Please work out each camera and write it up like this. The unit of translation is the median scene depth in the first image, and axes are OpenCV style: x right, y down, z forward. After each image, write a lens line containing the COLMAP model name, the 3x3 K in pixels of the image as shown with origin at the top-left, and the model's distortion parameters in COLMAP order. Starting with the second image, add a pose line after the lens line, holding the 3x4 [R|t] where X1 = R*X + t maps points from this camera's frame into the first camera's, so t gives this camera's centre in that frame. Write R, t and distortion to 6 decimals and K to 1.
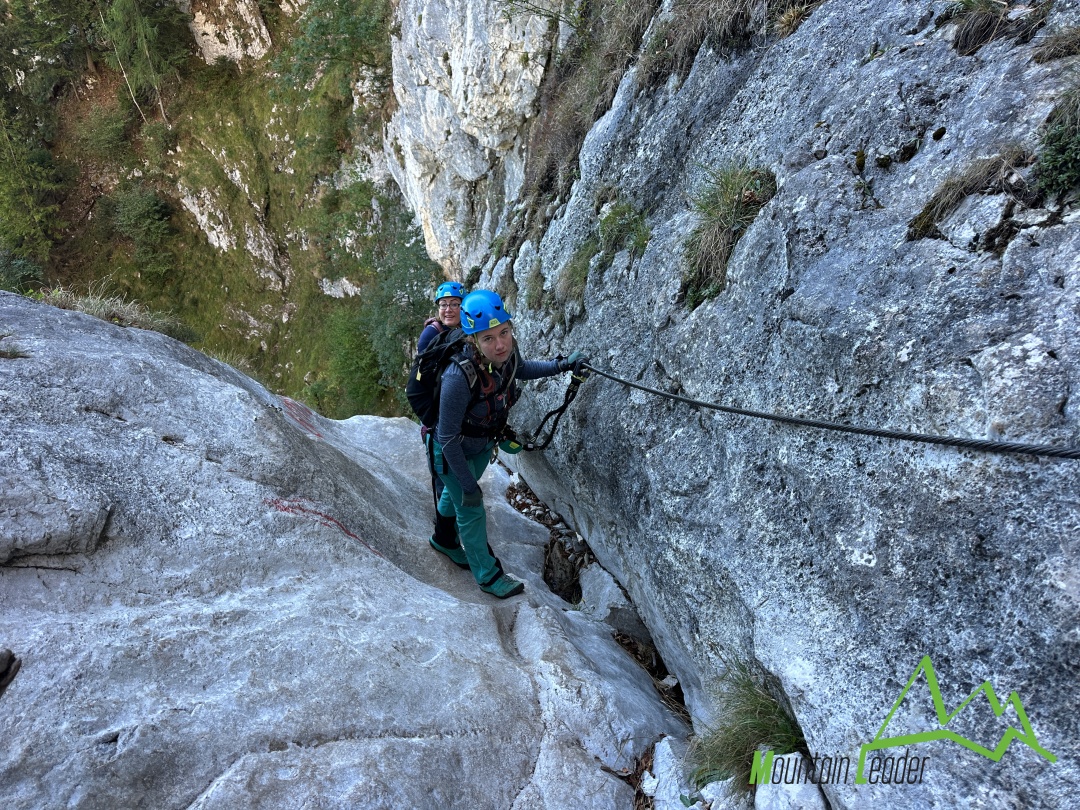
lens RADIAL K [[808.4, 0, 512.9], [0, 808.4, 434.9], [0, 0, 1]] dist [0.037768, -0.031056]
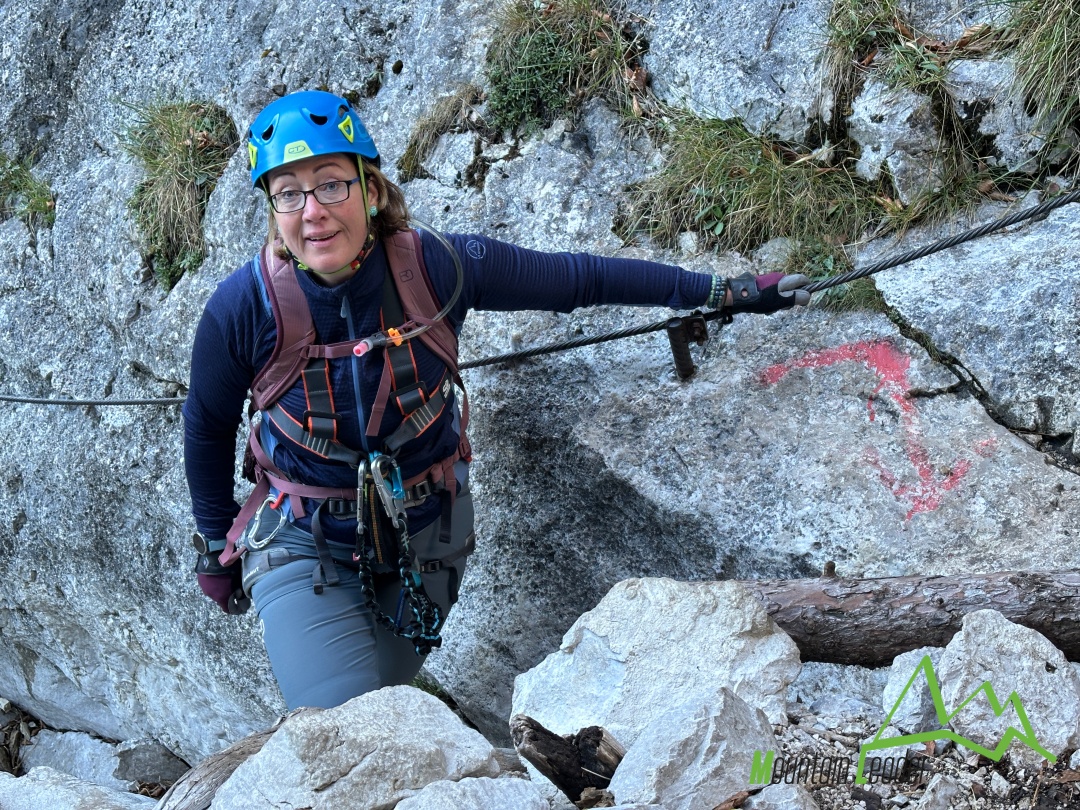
lens RADIAL K [[1608.8, 0, 538.4], [0, 1608.8, 406.6], [0, 0, 1]] dist [0.107011, 0.000000]
pose [[0.841516, -0.225228, 0.491043, -0.371905], [0.257730, 0.966216, 0.001496, 0.062344], [-0.474790, 0.125297, 0.871134, -0.703529]]
